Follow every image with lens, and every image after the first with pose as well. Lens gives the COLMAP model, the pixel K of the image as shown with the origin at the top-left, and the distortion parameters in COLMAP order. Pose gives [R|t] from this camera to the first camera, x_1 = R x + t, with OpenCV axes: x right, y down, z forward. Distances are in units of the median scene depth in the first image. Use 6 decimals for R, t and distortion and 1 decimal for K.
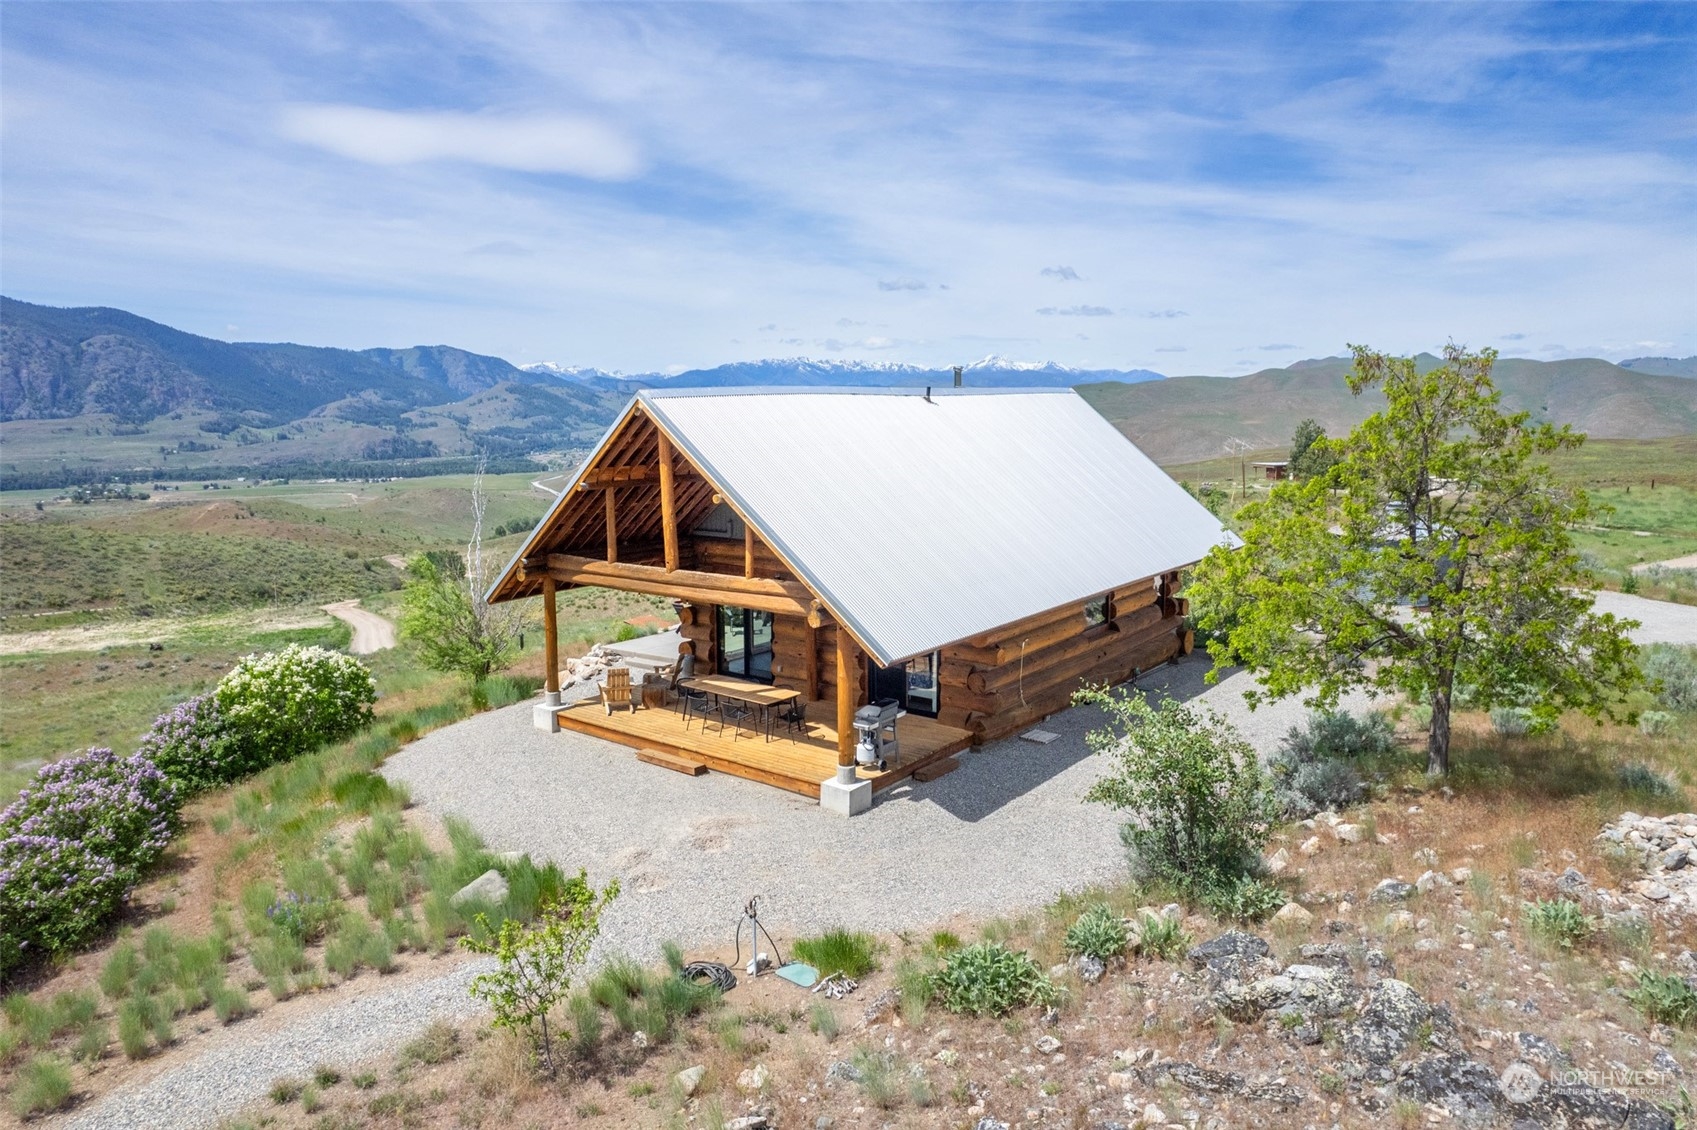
lens RADIAL K [[1077.8, 0, 841.9], [0, 1077.8, 563.4], [0, 0, 1]] dist [-0.075678, 0.066639]
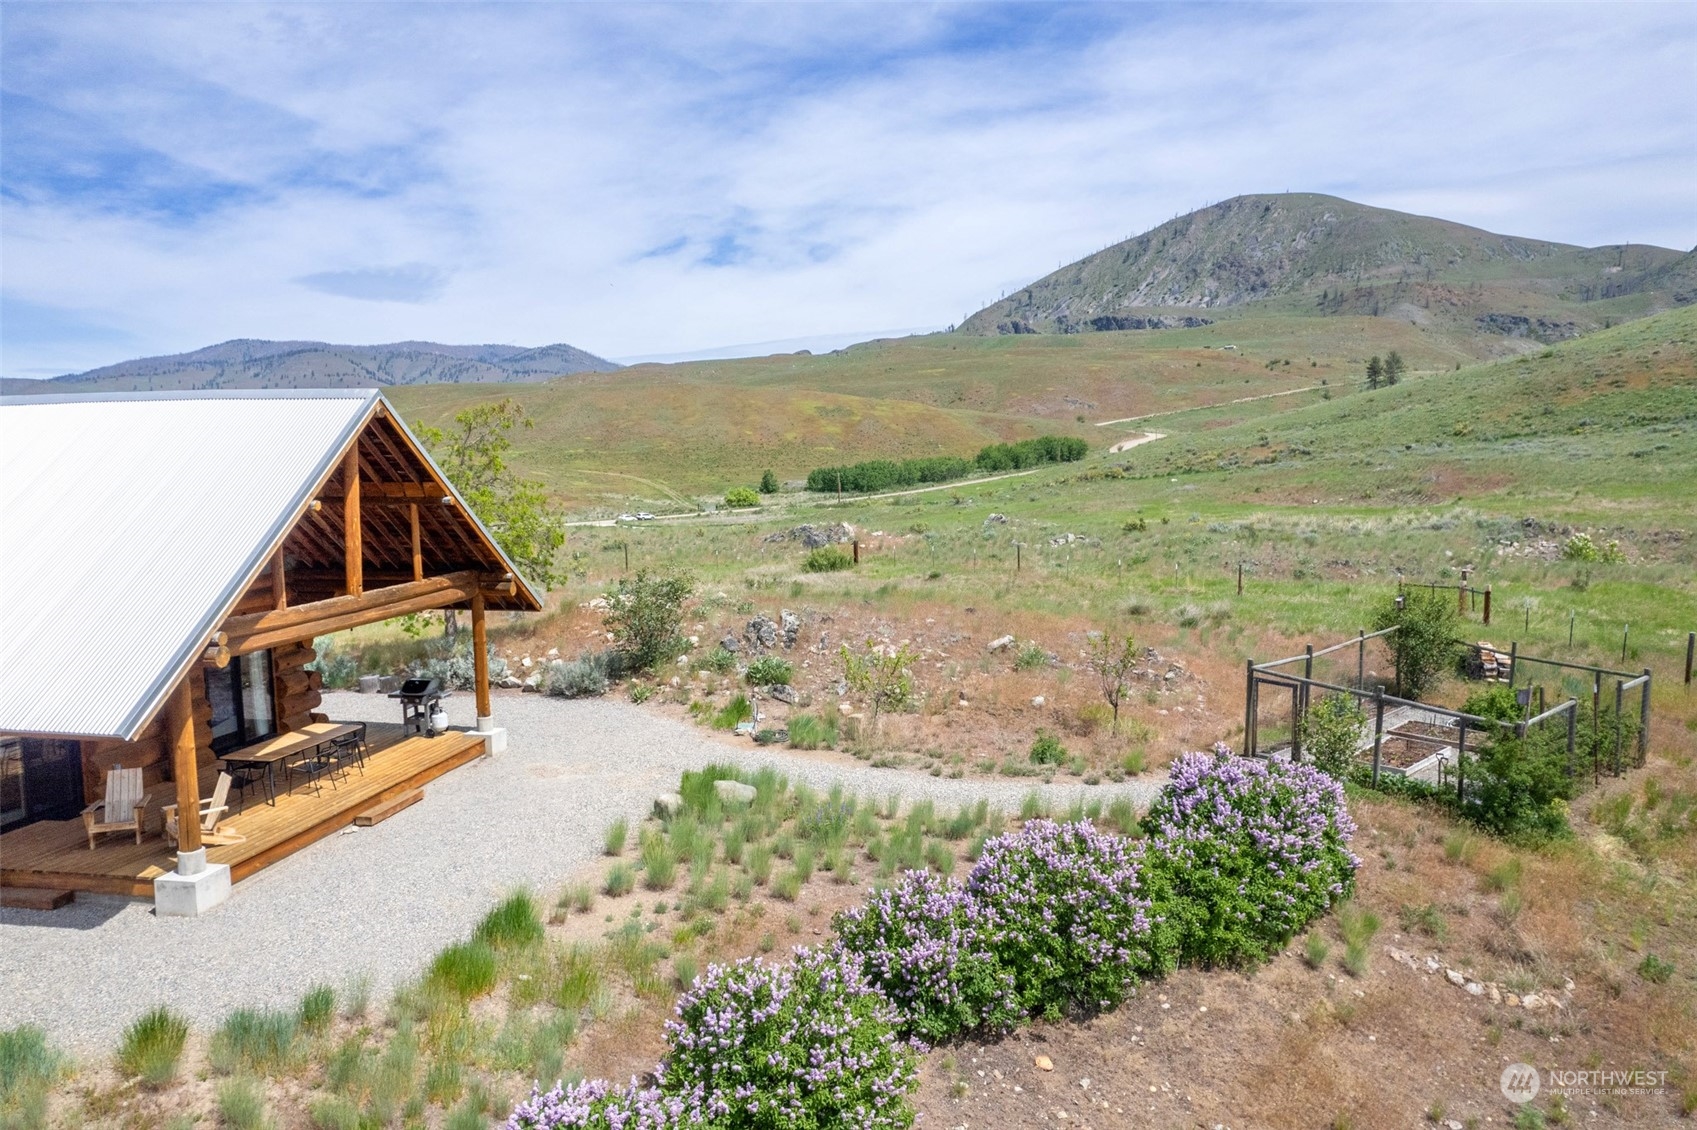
lens RADIAL K [[1093.3, 0, 848.5], [0, 1093.3, 565.0], [0, 0, 1]] dist [-0.086824, 0.092550]
pose [[-0.493928, -0.059543, 0.867461, -1.073754], [0.143870, 0.978304, 0.149070, -0.087403], [-0.857517, 0.198432, -0.474646, 1.024252]]
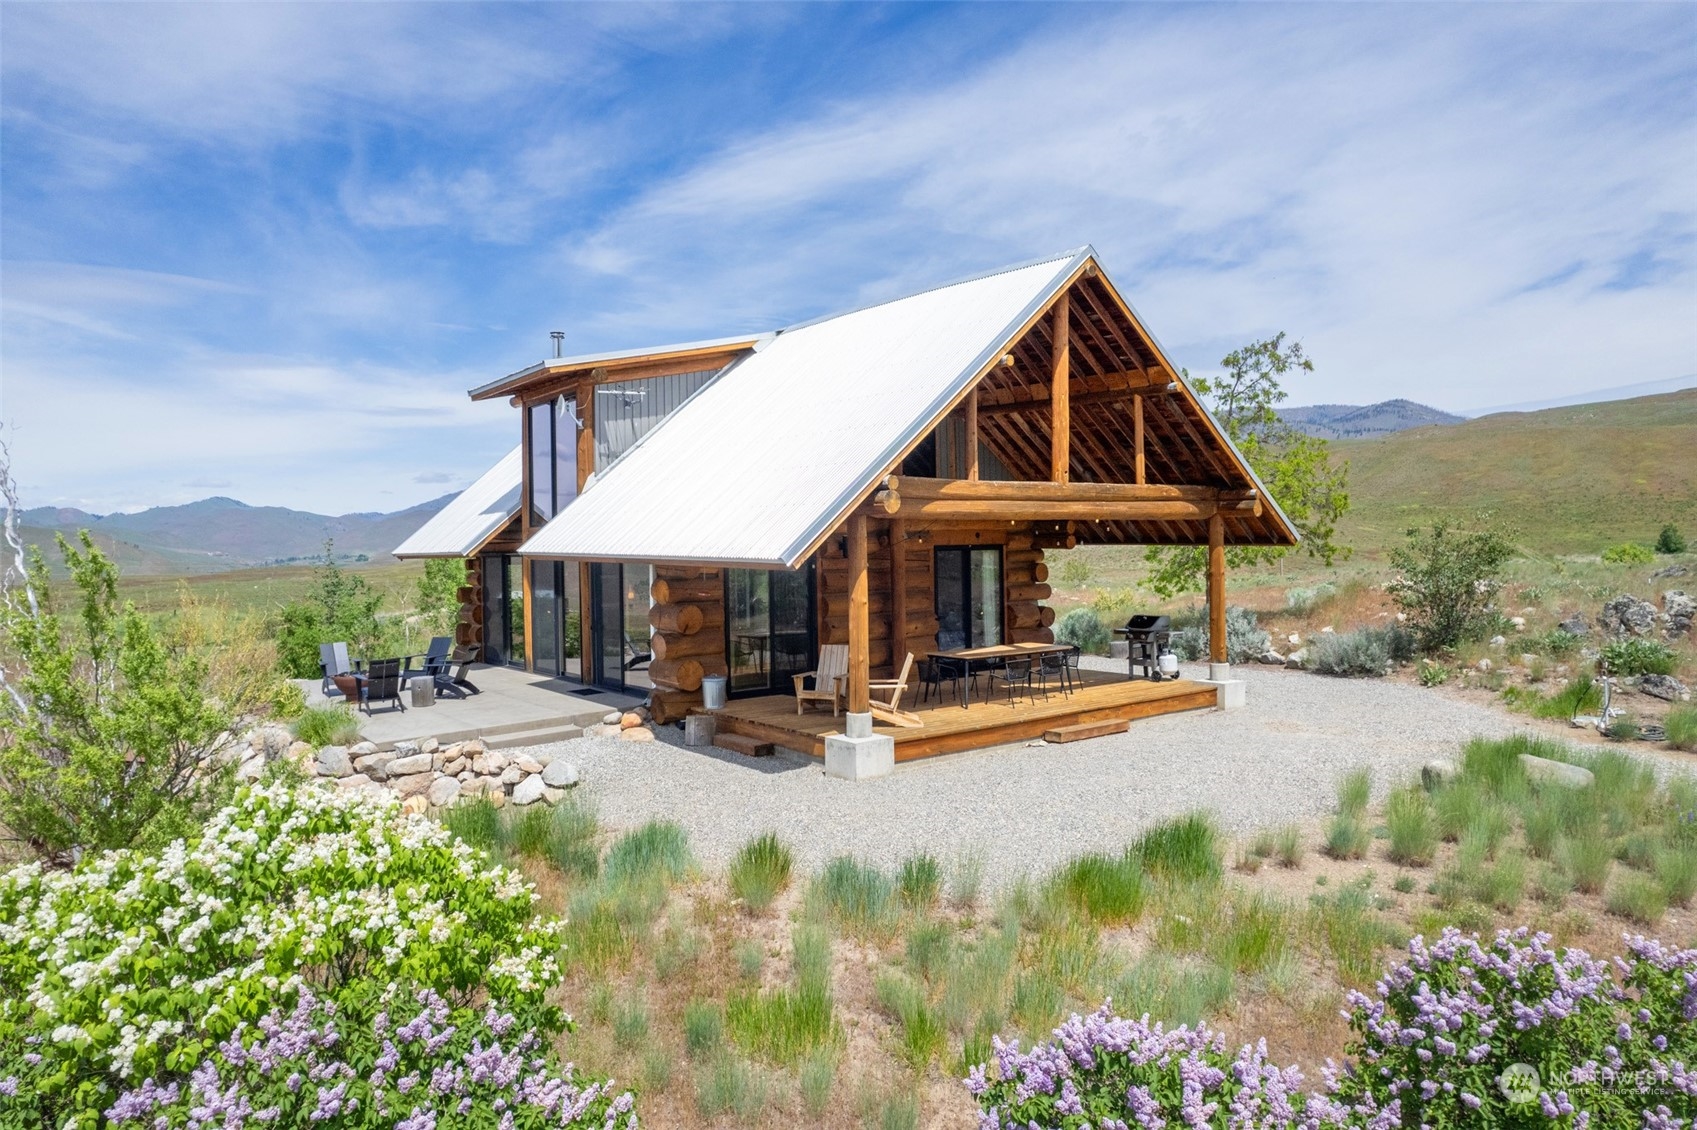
lens RADIAL K [[1093.3, 0, 848.5], [0, 1093.3, 565.0], [0, 0, 1]] dist [-0.086824, 0.092550]
pose [[0.208846, -0.011299, 0.977883, -0.924312], [0.154087, 0.987824, -0.021494, 0.055464], [-0.965733, 0.155168, 0.208044, 0.953519]]
